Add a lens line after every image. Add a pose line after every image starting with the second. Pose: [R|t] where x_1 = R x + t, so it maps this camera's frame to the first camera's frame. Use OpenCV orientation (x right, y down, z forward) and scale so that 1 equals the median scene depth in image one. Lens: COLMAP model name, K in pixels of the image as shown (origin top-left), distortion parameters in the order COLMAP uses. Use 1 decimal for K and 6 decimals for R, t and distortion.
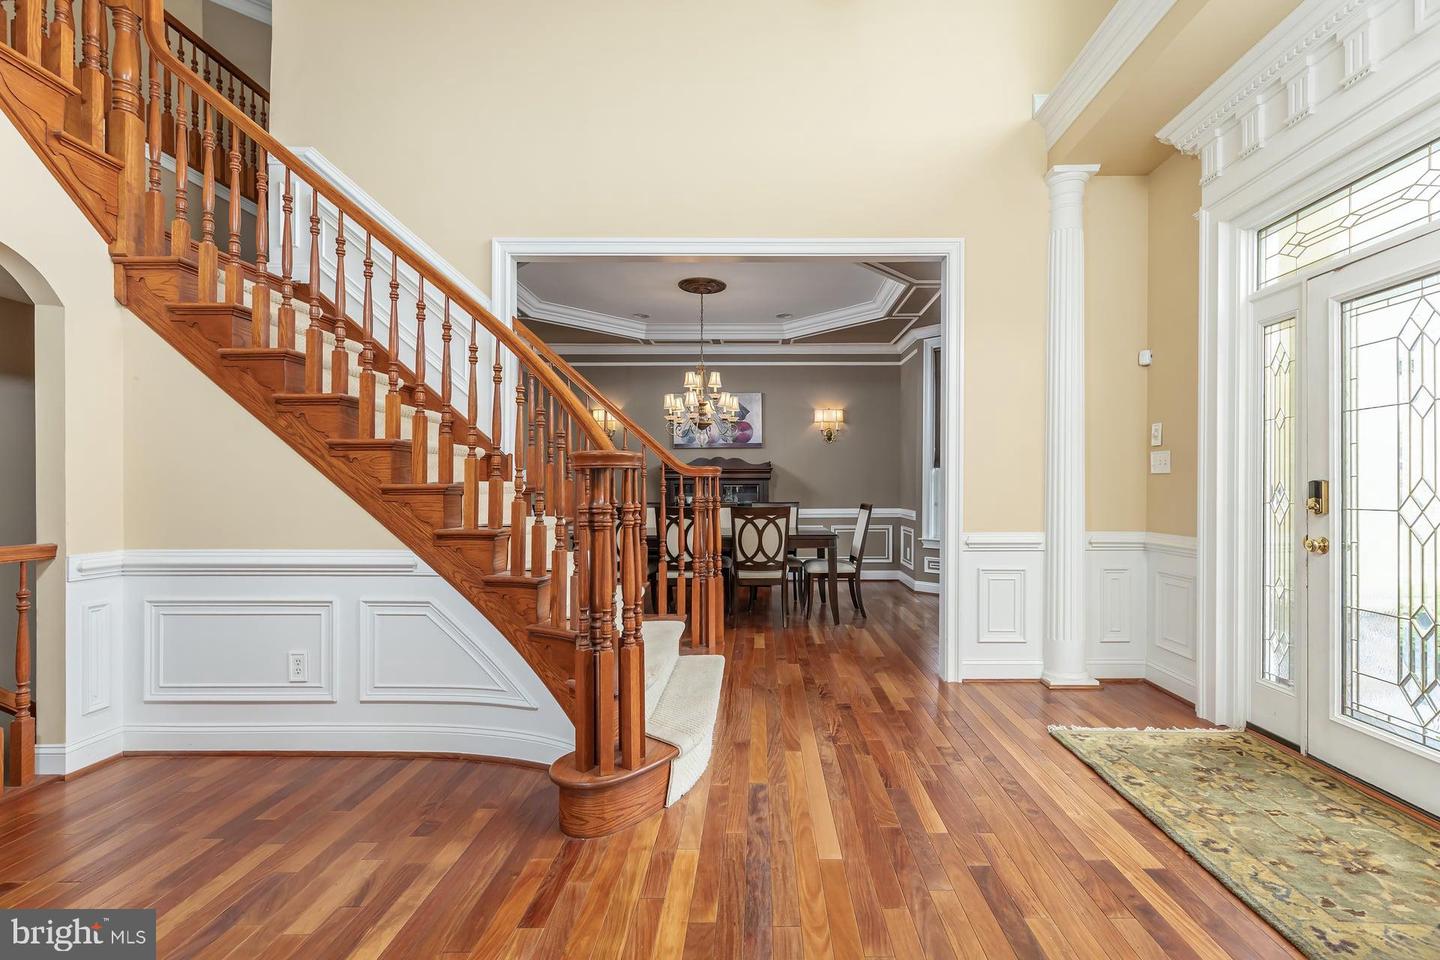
lens RADIAL K [[637.5, 0, 756.1], [0, 637.5, 486.7], [0, 0, 1]] dist [0.002930, 0.000217]
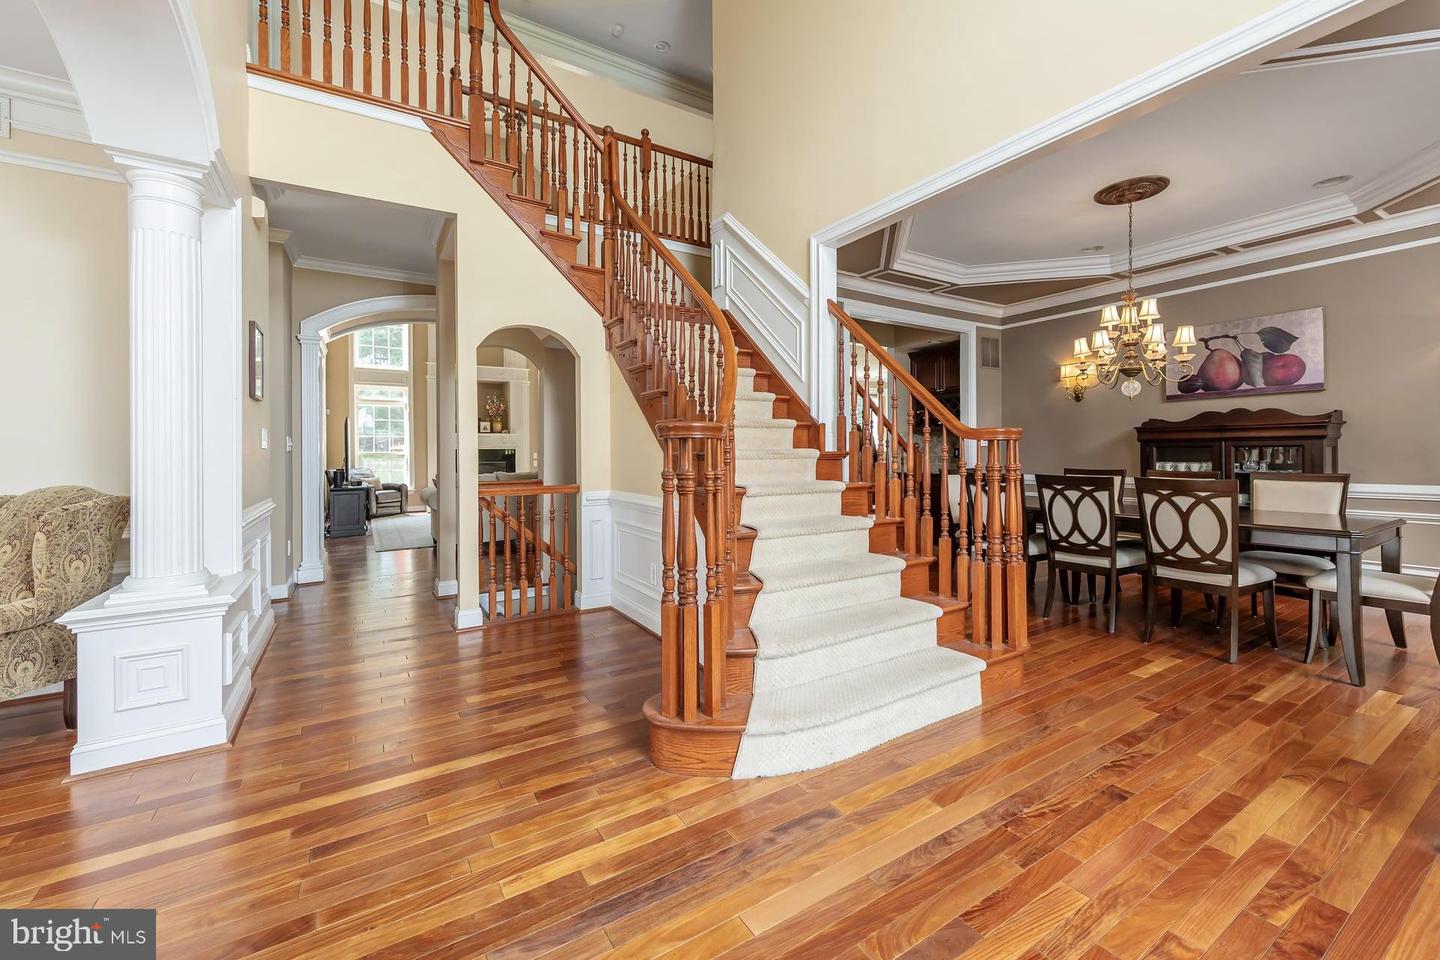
lens RADIAL K [[579.4, 0, 720.3], [0, 579.4, 445.6], [0, 0, 1]] dist [0.001411, 0.000034]
pose [[0.529831, -0.013934, -0.847989, 0.423333], [0.006946, 0.999903, -0.012090, -0.001235], [0.848075, 0.000516, 0.529876, 0.349173]]
